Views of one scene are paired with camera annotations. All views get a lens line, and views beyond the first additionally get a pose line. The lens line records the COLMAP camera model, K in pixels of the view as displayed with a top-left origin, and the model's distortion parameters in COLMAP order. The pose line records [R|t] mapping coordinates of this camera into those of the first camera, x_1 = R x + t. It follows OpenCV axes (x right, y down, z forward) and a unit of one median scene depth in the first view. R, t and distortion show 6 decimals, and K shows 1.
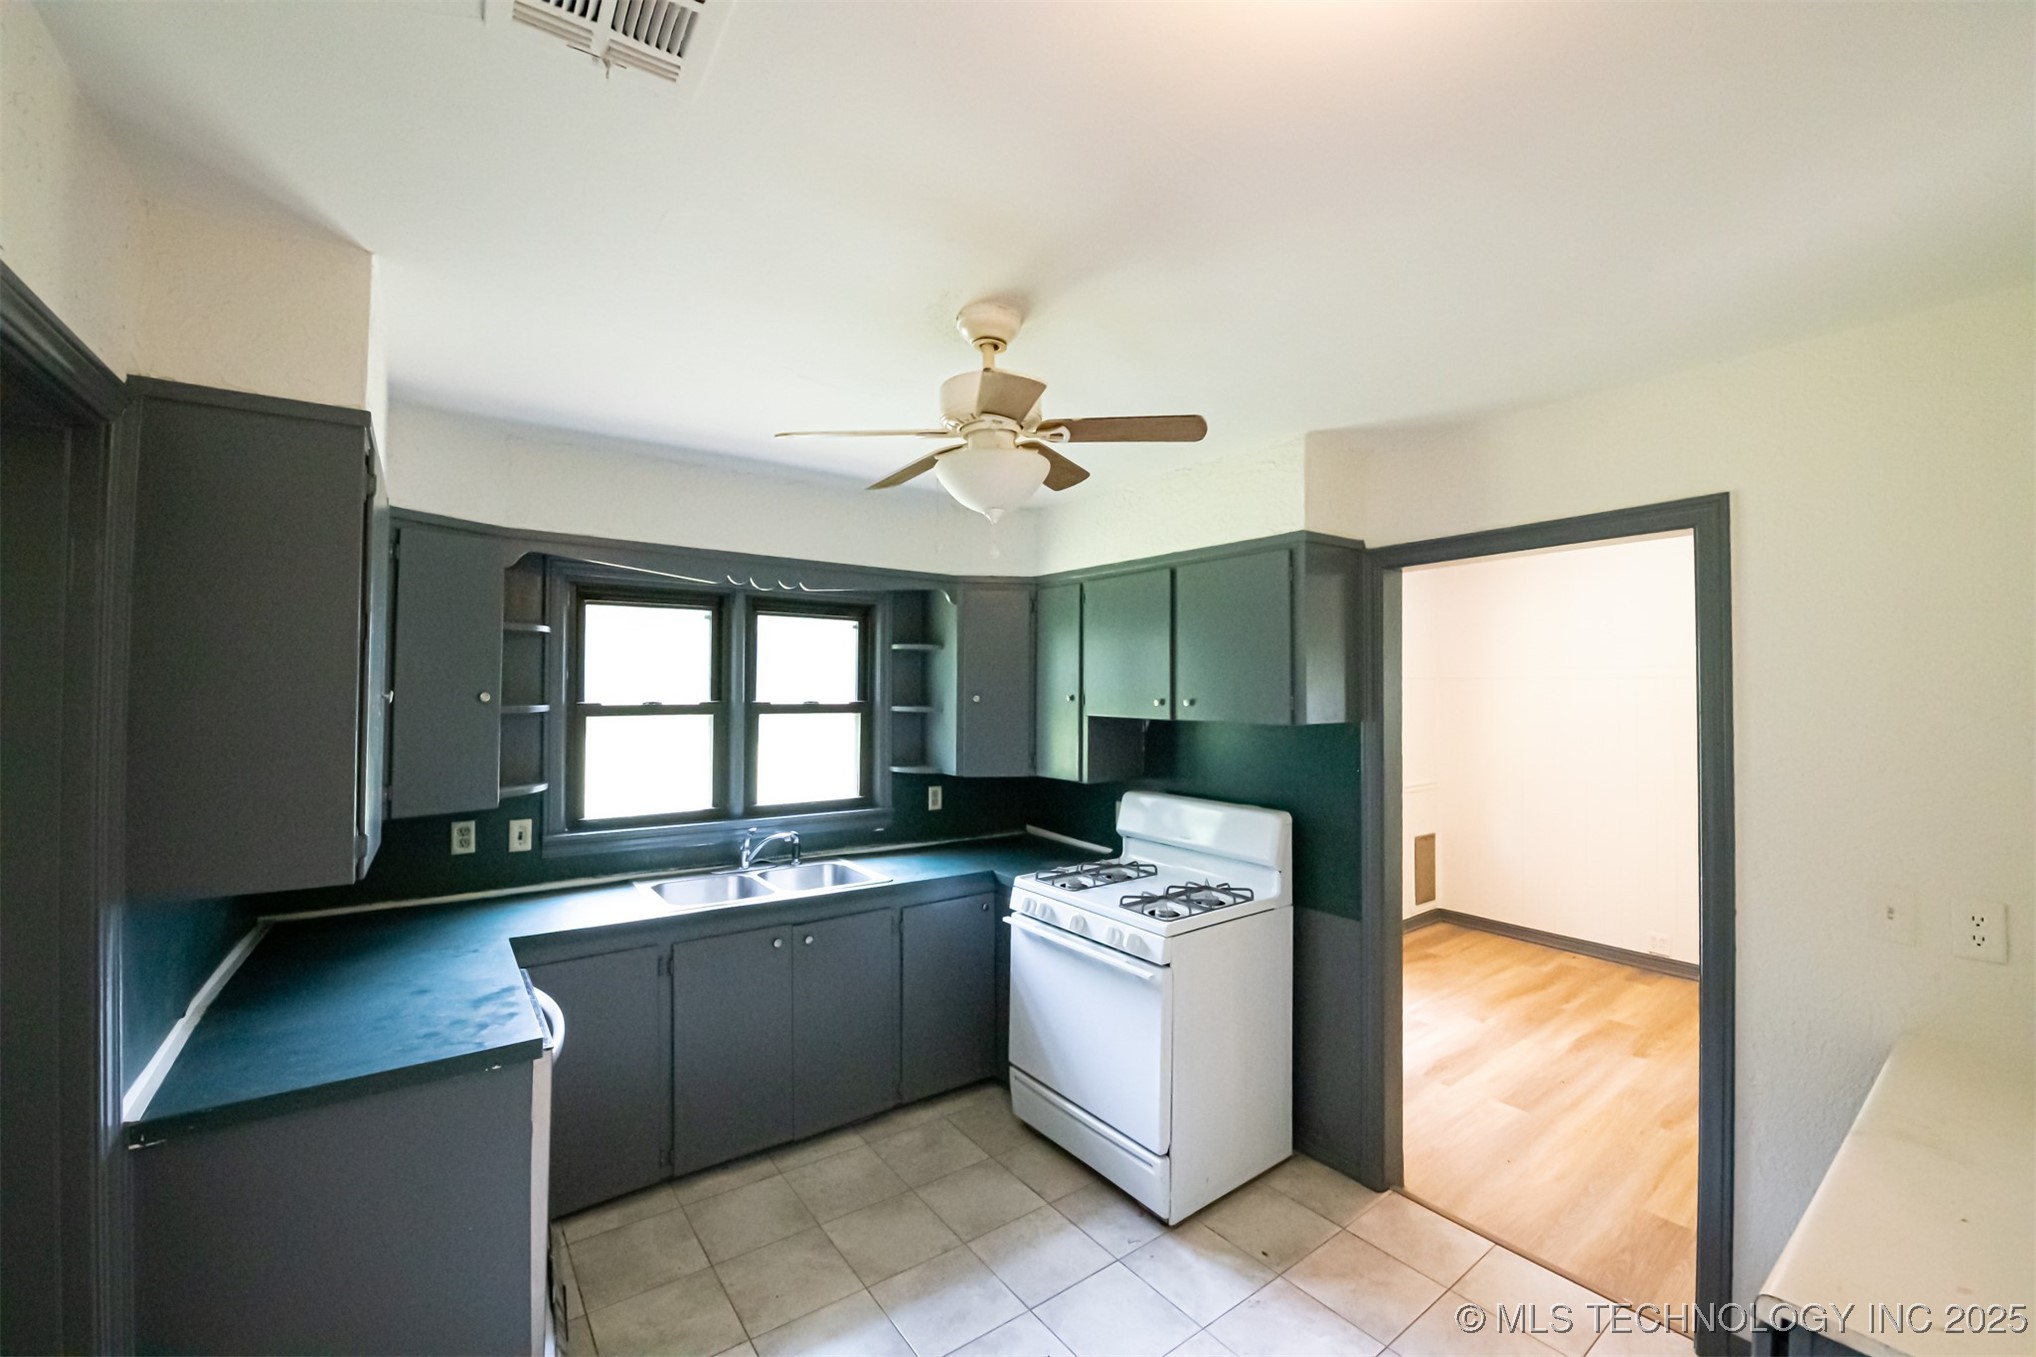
lens RADIAL K [[807.3, 0, 1019.6], [0, 807.3, 667.5], [0, 0, 1]] dist [-0.020924, -0.000105]
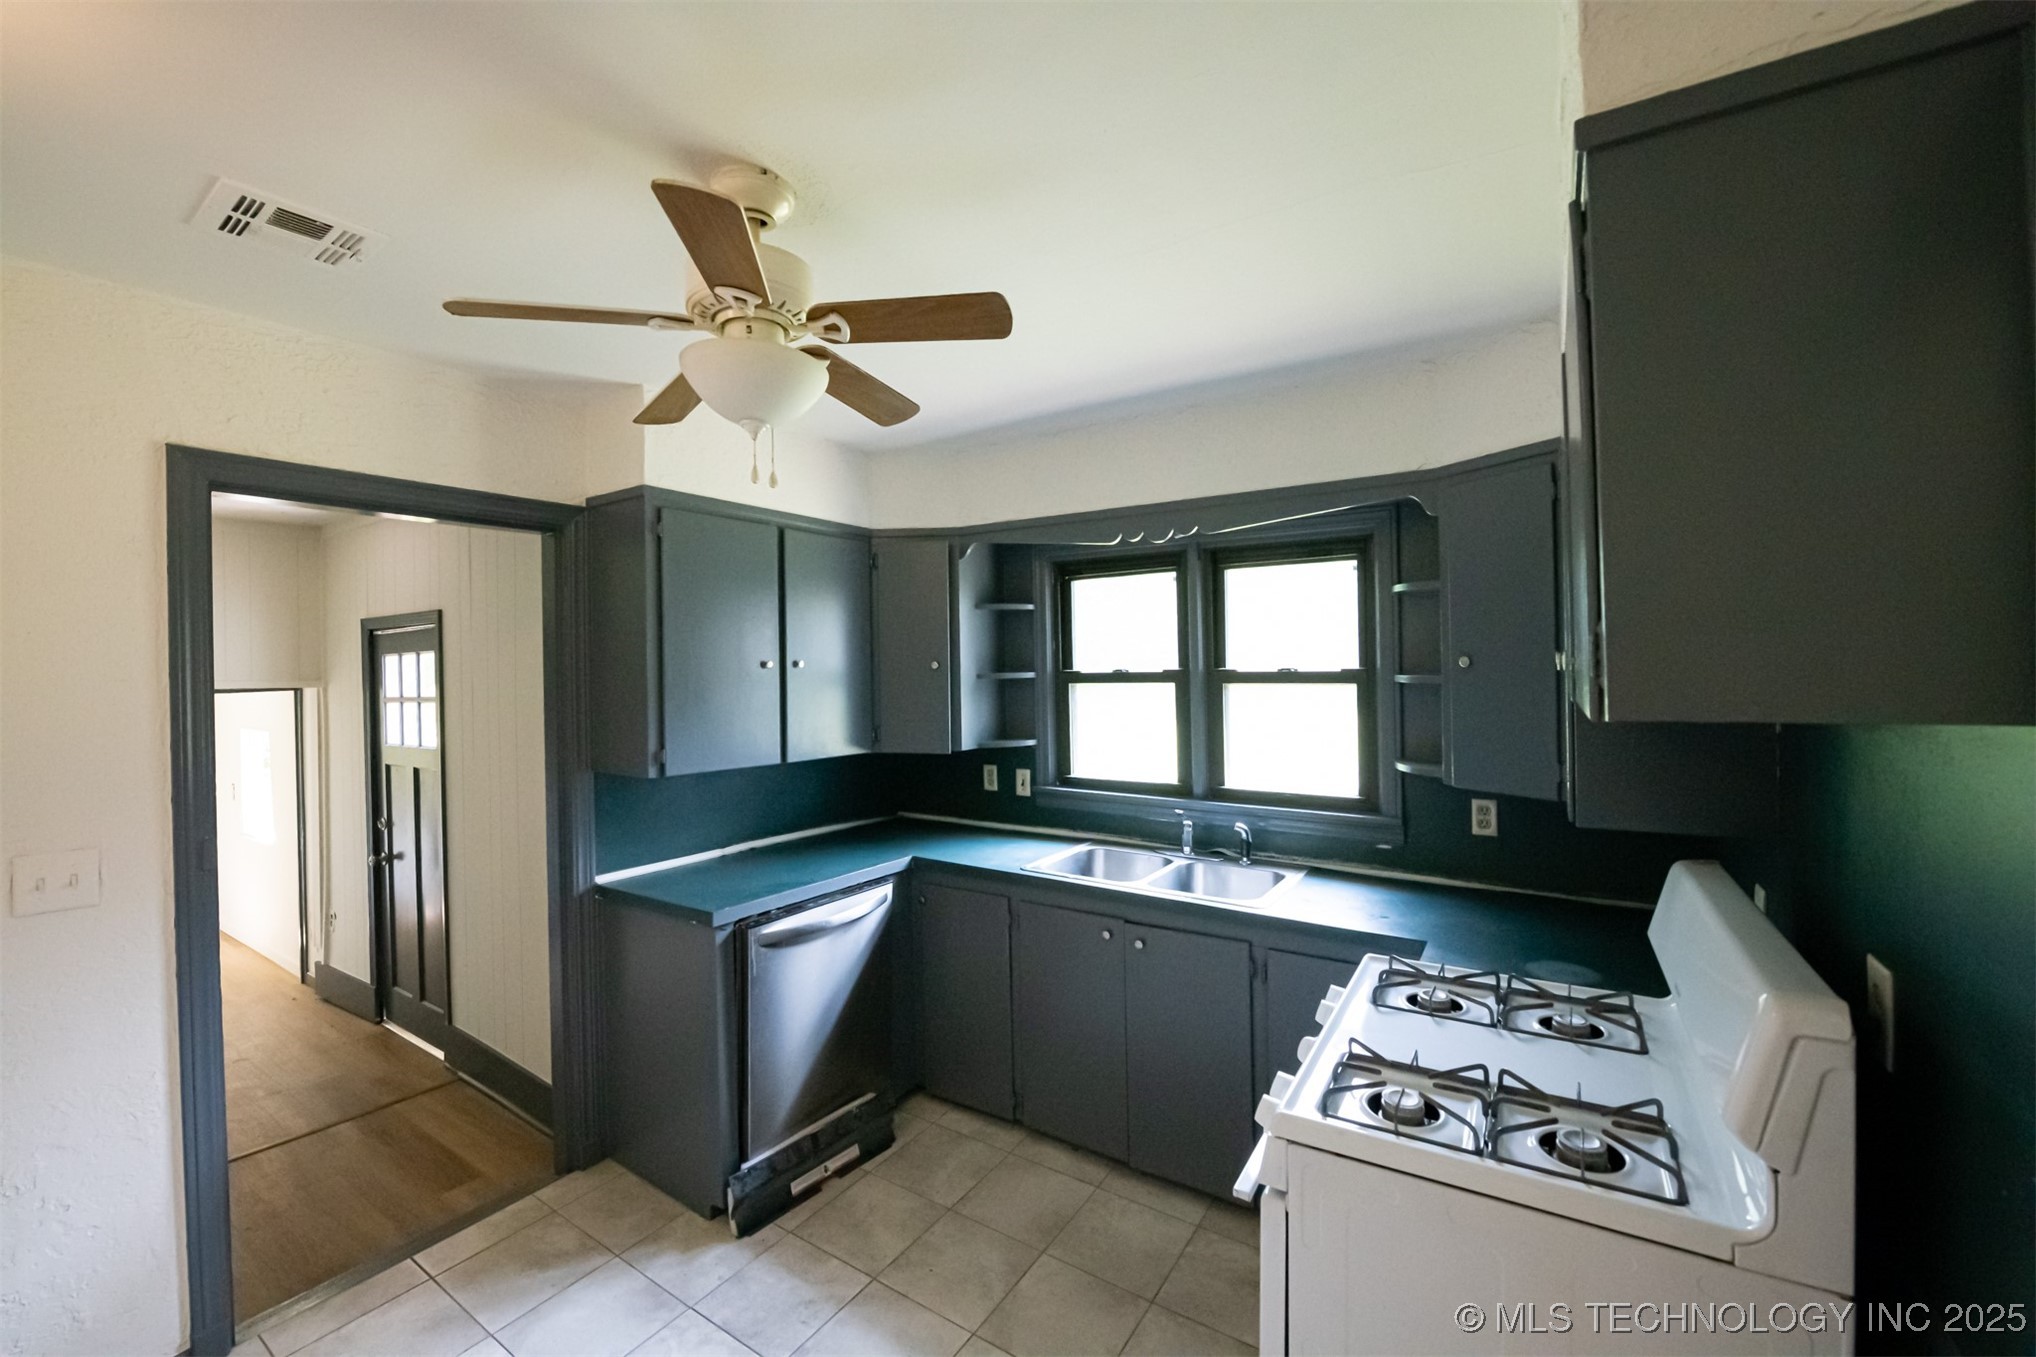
lens RADIAL K [[807.3, 0, 1019.6], [0, 807.3, 667.5], [0, 0, 1]] dist [-0.020924, -0.000105]
pose [[0.346004, -0.014929, -0.938114, 0.433911], [0.031729, 0.999488, -0.004203, 0.039290], [0.937696, -0.028312, 0.346300, 0.513219]]
